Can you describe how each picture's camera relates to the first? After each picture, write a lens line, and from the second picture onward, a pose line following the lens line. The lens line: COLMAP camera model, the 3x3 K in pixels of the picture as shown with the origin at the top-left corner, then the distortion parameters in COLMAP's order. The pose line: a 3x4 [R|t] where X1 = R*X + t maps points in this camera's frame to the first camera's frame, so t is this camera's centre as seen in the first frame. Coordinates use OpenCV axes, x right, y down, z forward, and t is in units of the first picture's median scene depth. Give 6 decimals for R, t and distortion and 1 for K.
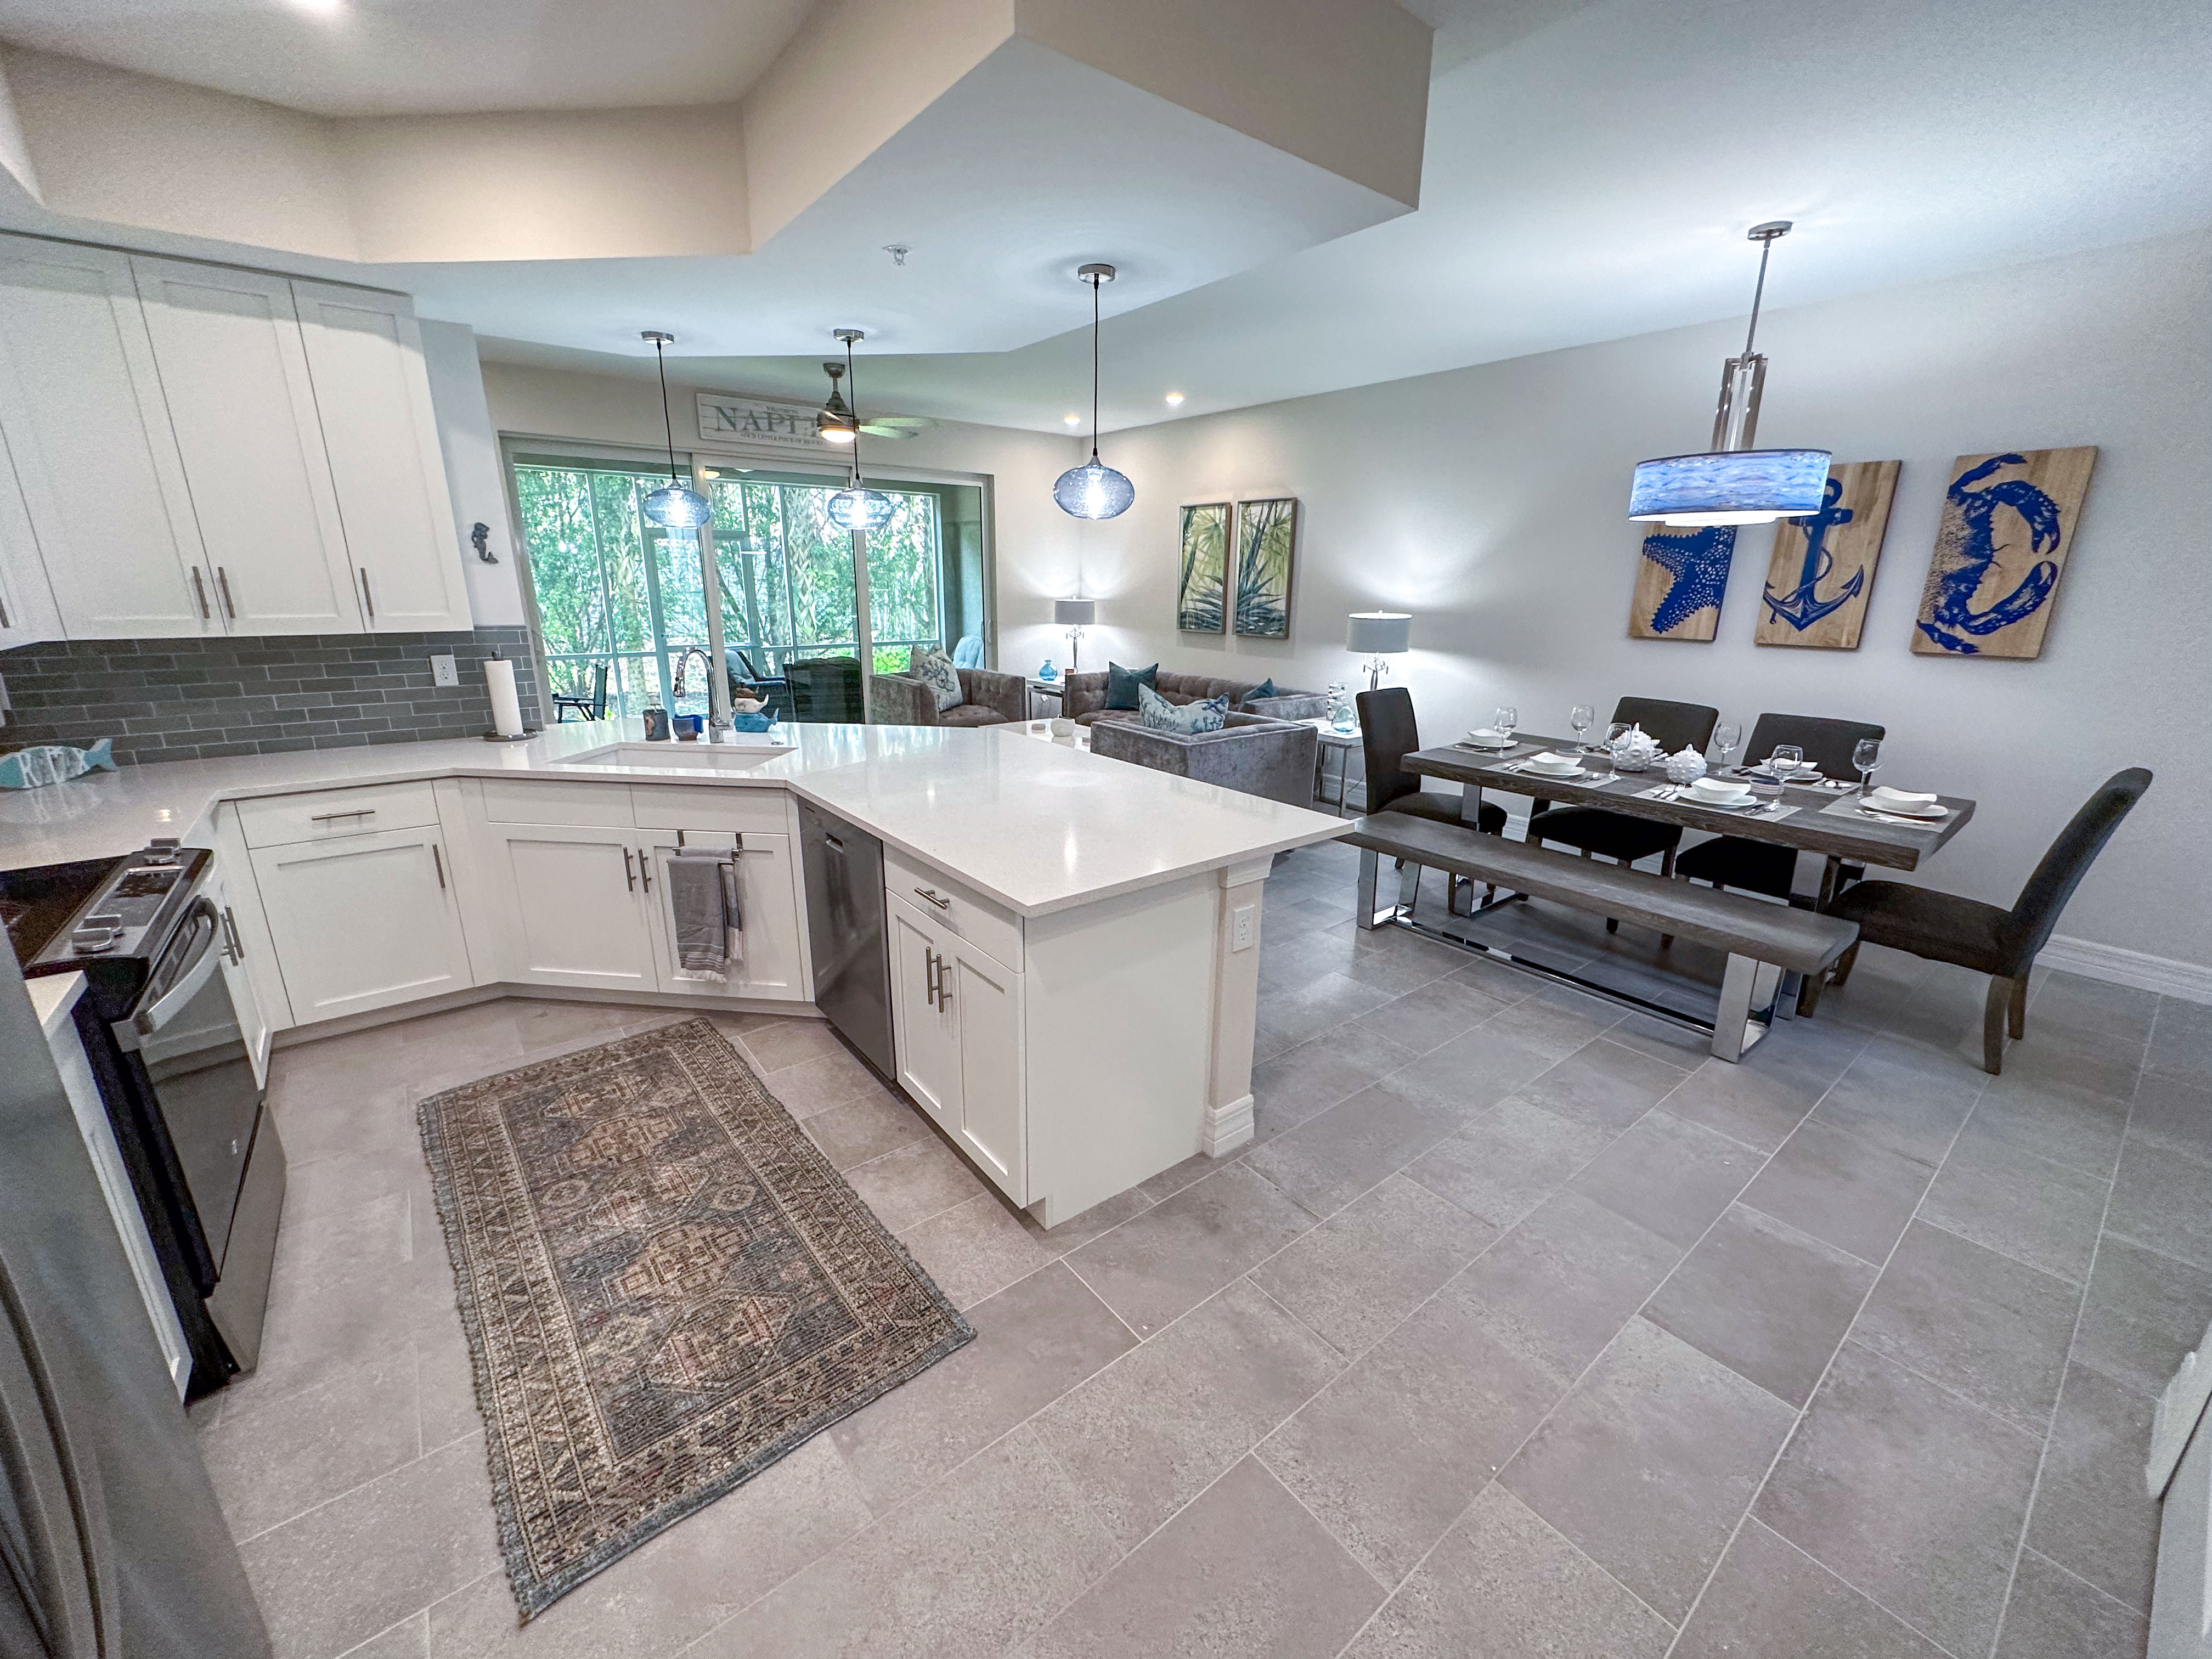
lens RADIAL K [[870.1, 0, 1106.0], [0, 870.1, 829.5], [0, 0, 1]] dist [-0.000821, 0.000052]
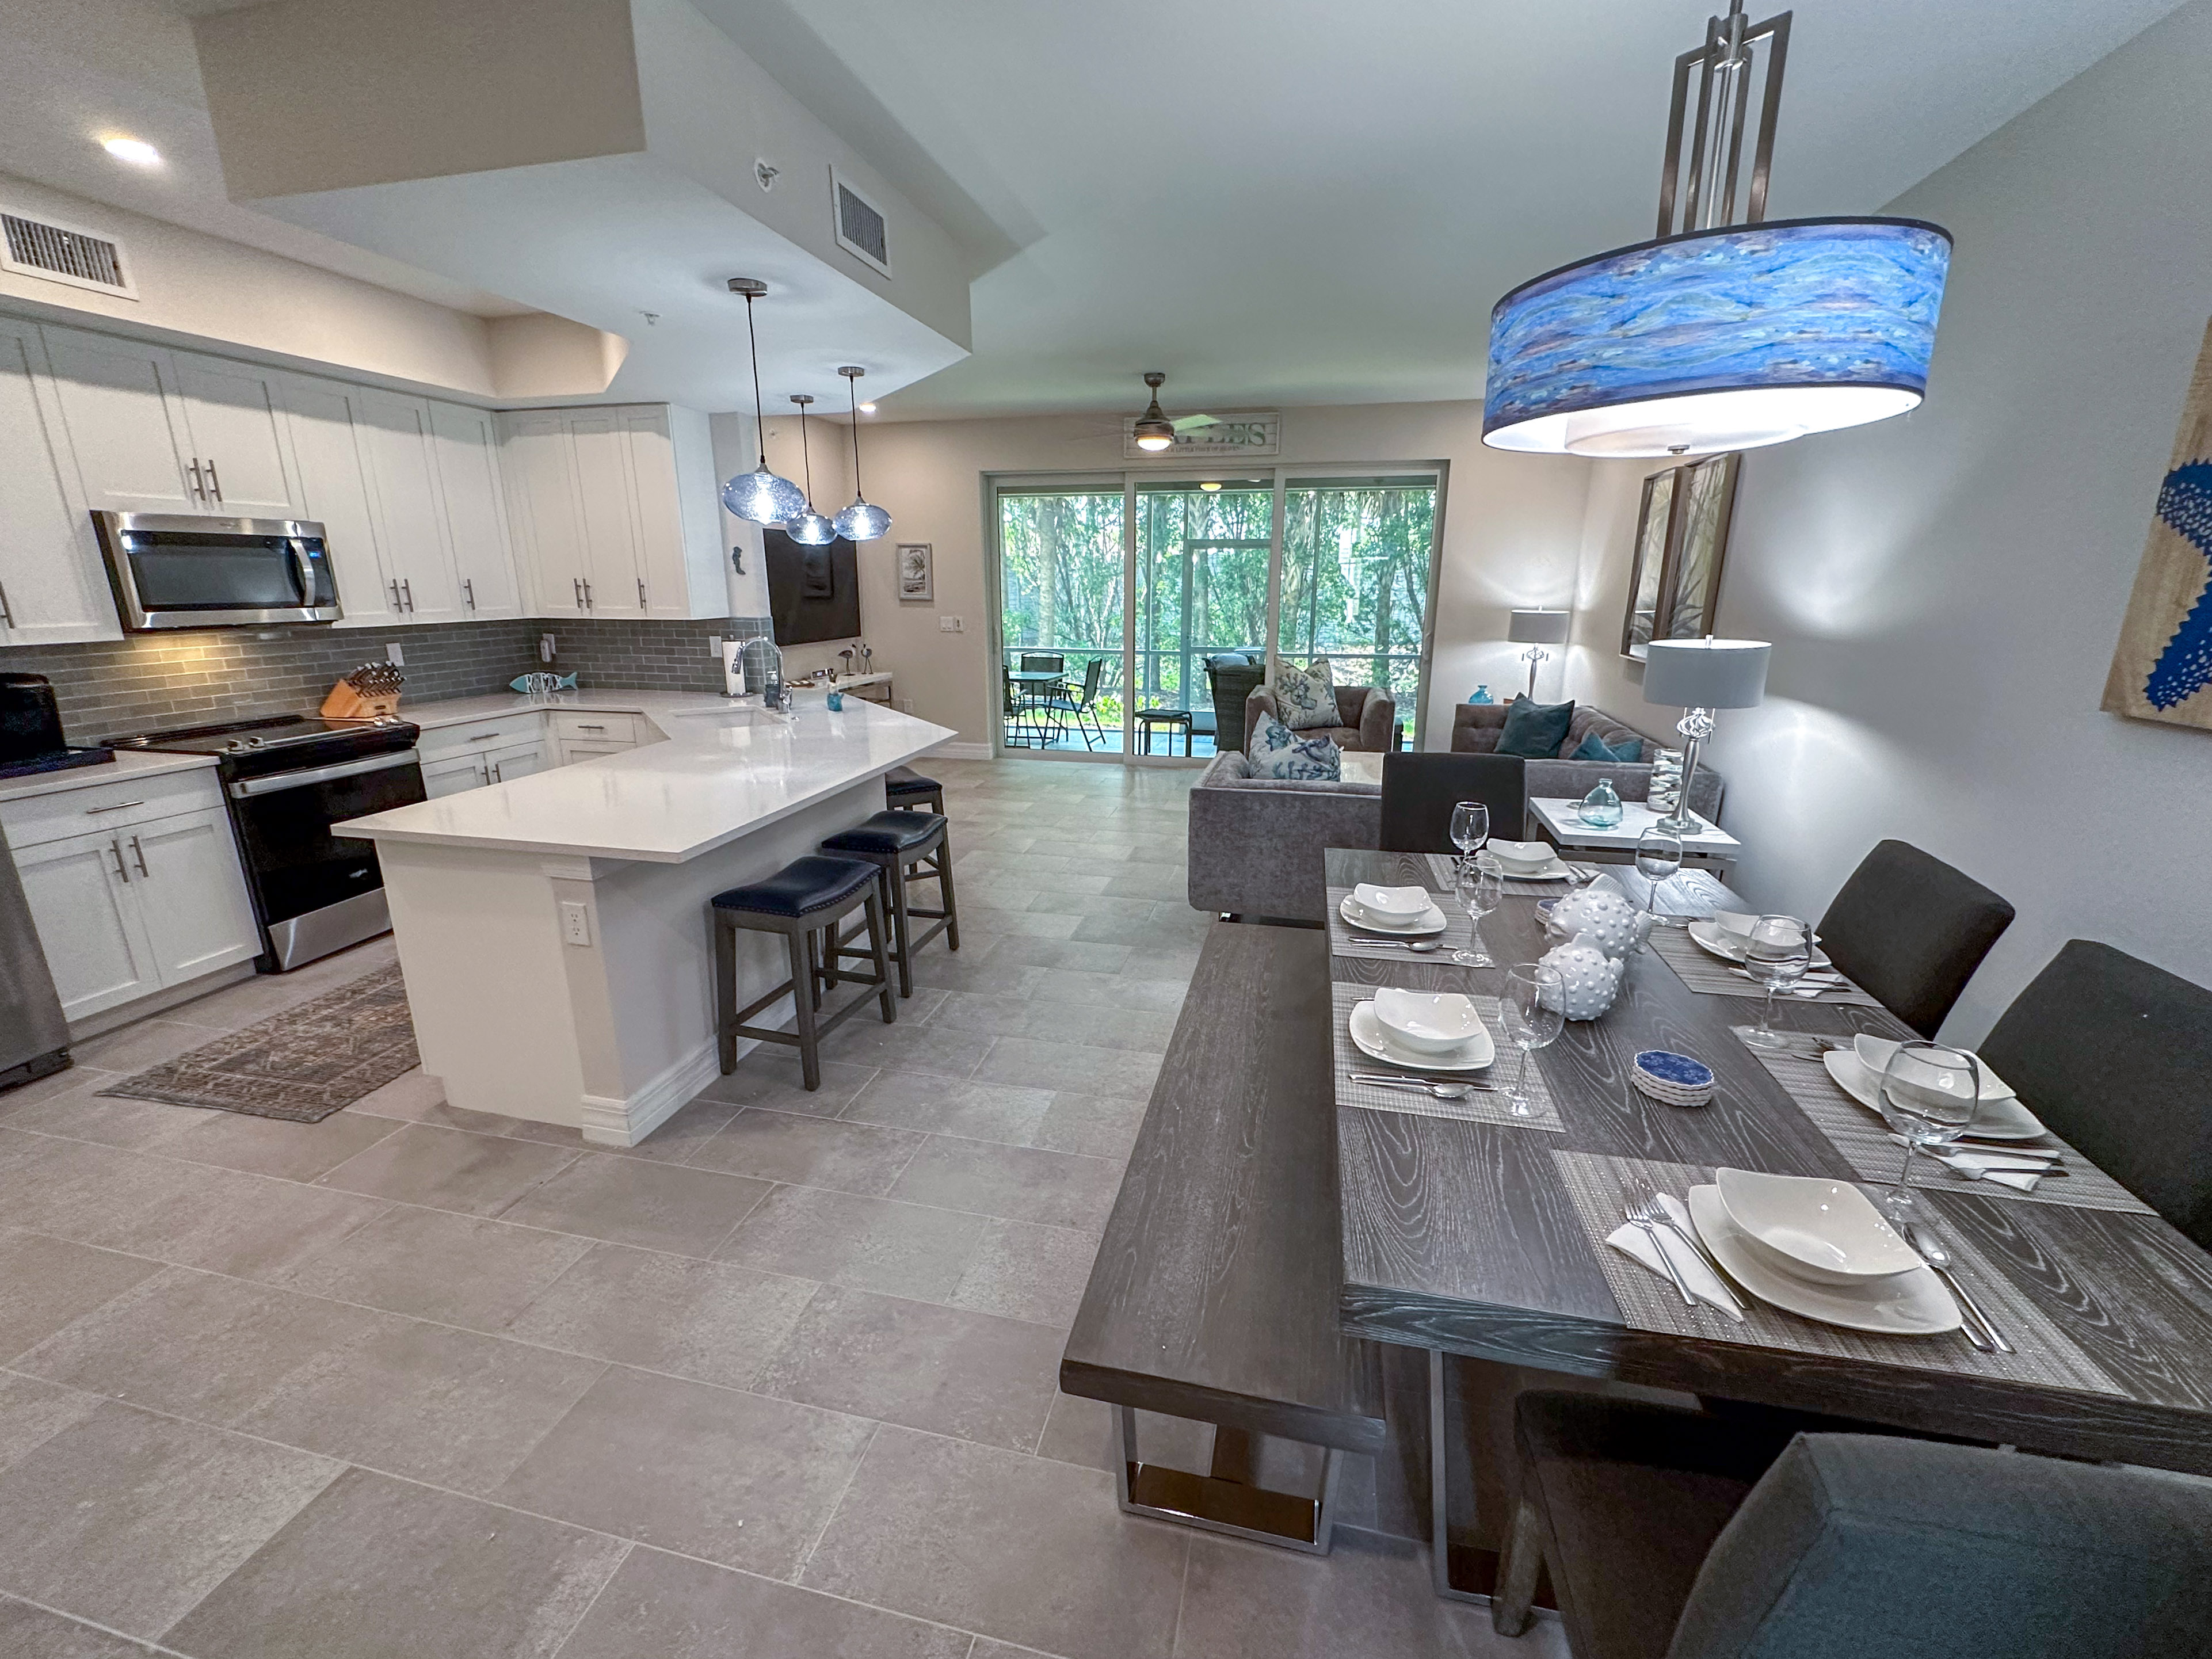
lens RADIAL K [[915.1, 0, 1106.0], [0, 915.1, 829.5], [0, 0, 1]] dist [-0.001290, -0.000186]
pose [[0.626690, 0.196828, -0.754001, 0.750674], [-0.212581, 0.974058, 0.077585, -0.117253], [0.749712, 0.111664, 0.652275, 0.426836]]
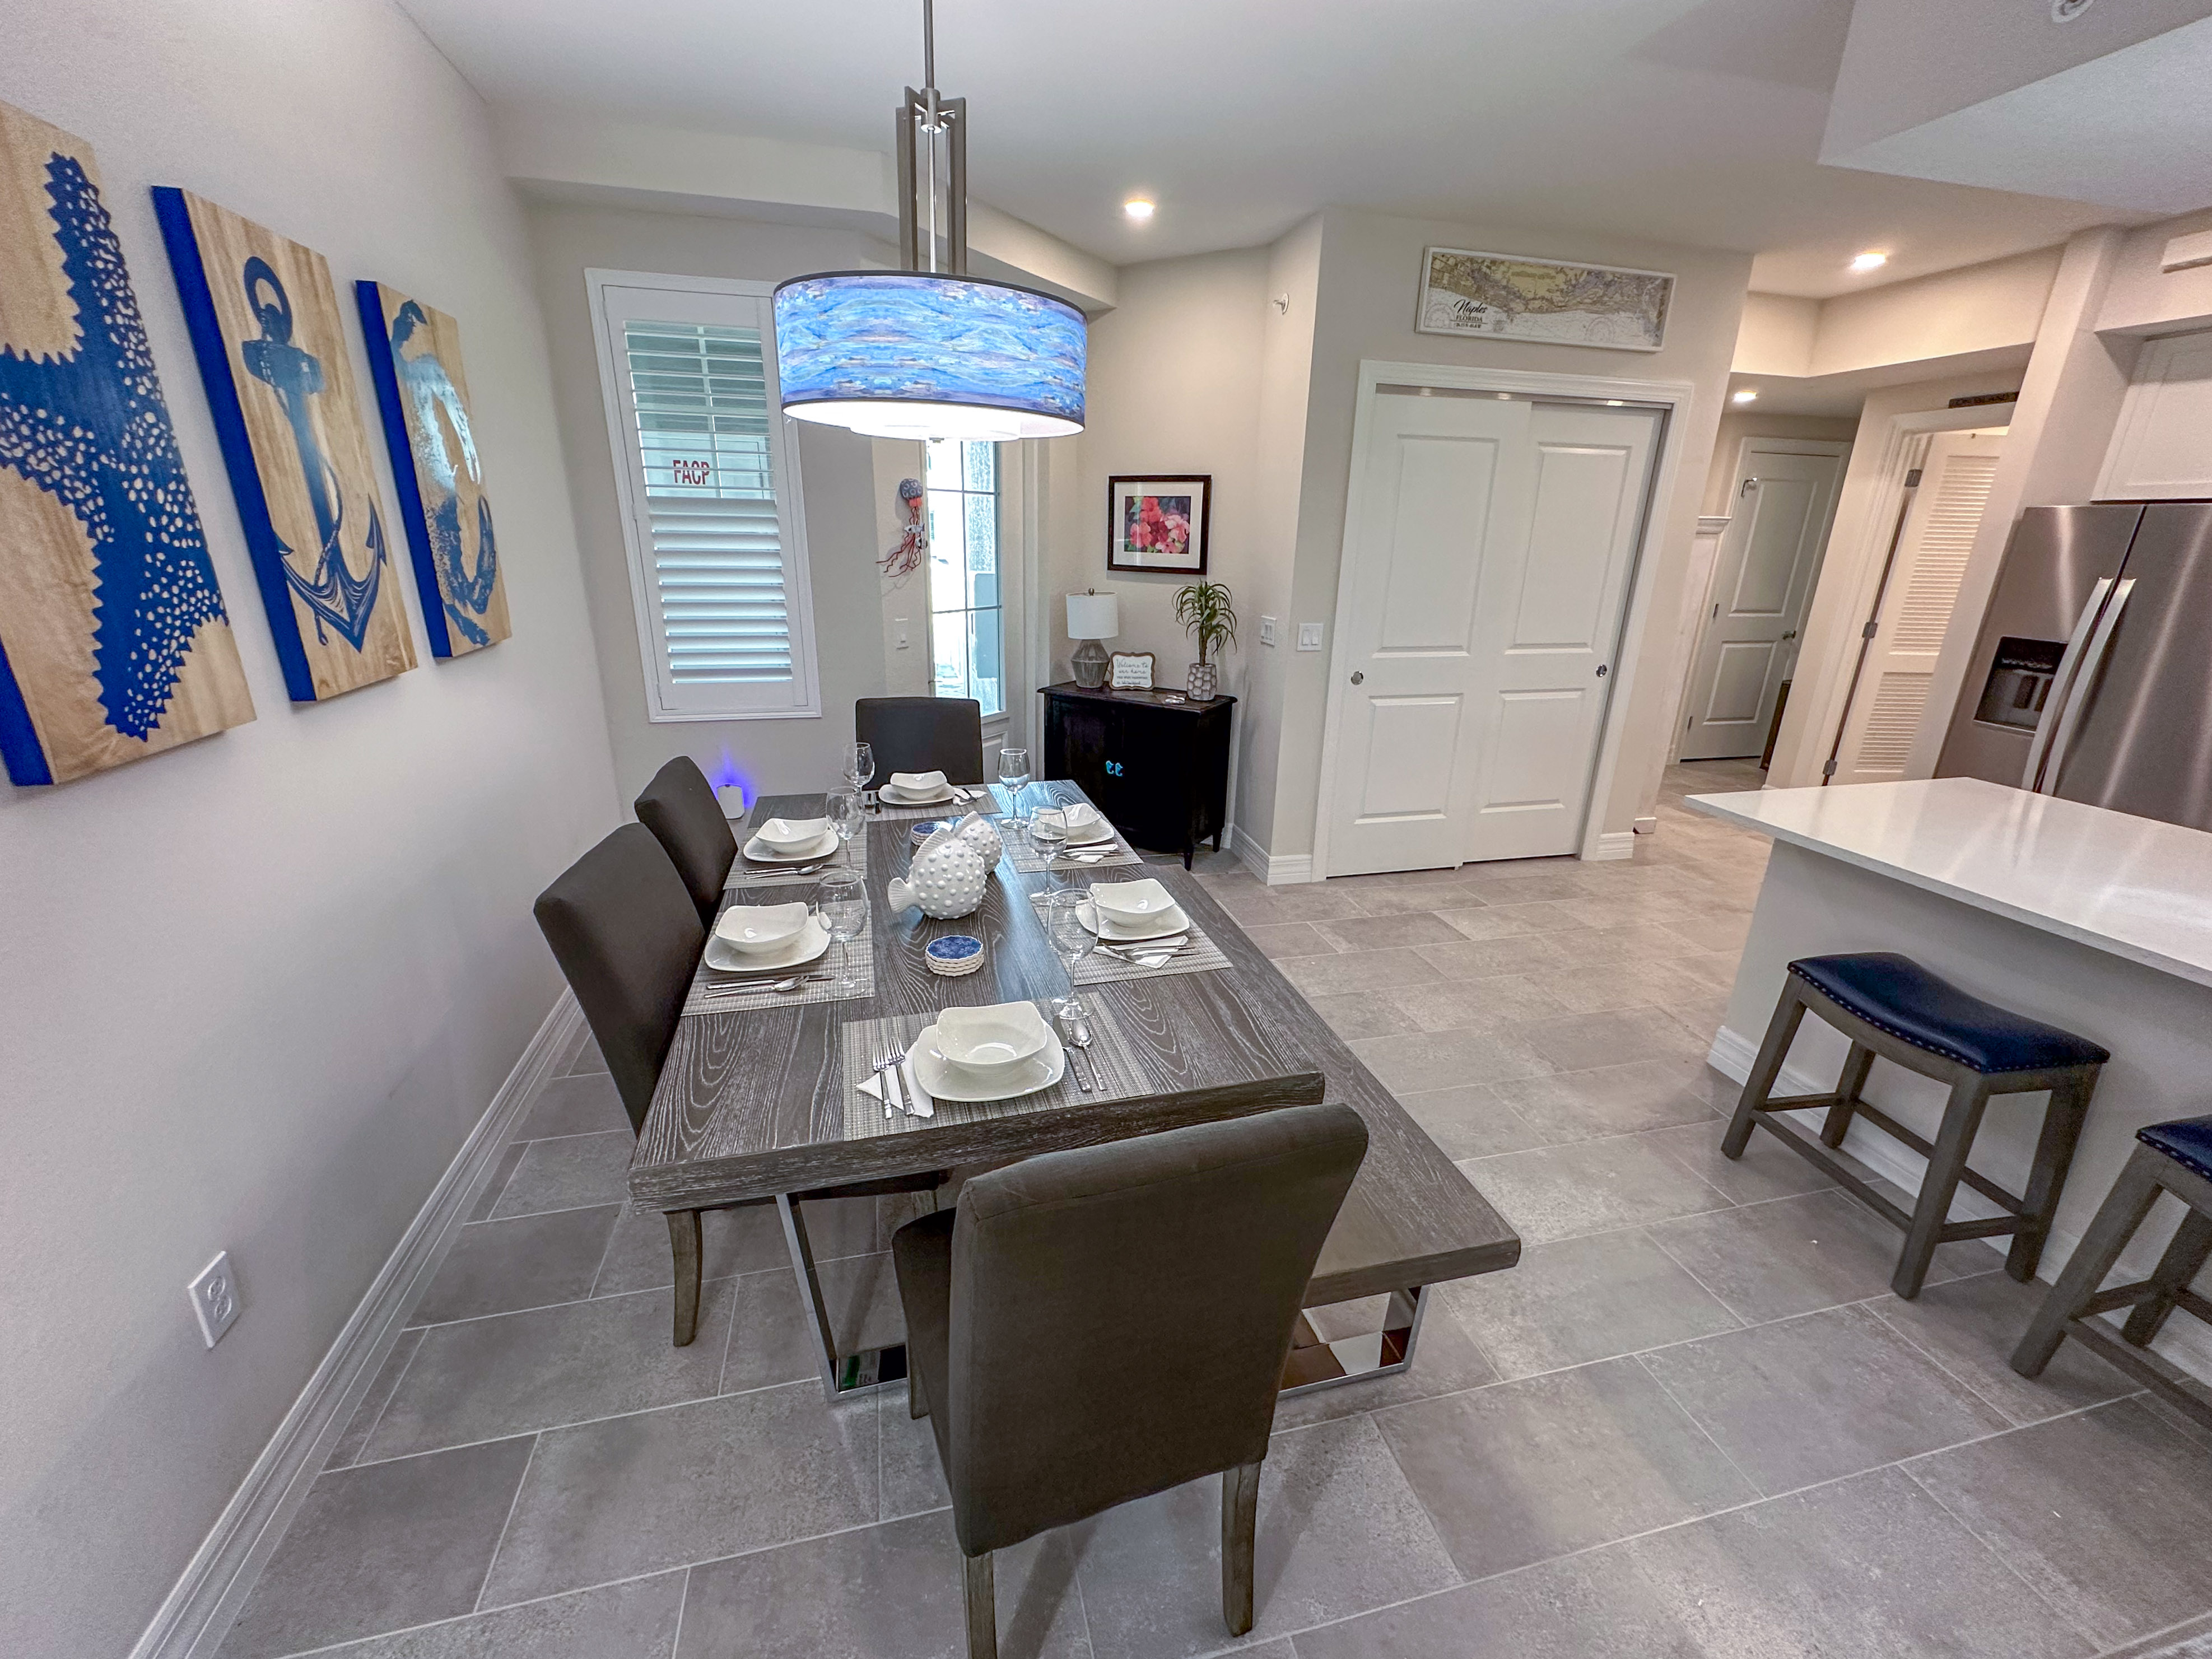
lens RADIAL K [[915.0, 0, 1106.0], [0, 915.0, 829.5], [0, 0, 1]] dist [-0.001290, -0.000186]
pose [[-0.913206, -0.153990, 0.377283, 0.295733], [0.087041, 0.830773, 0.549764, -0.375463], [-0.398094, 0.534887, -0.745263, 1.254869]]
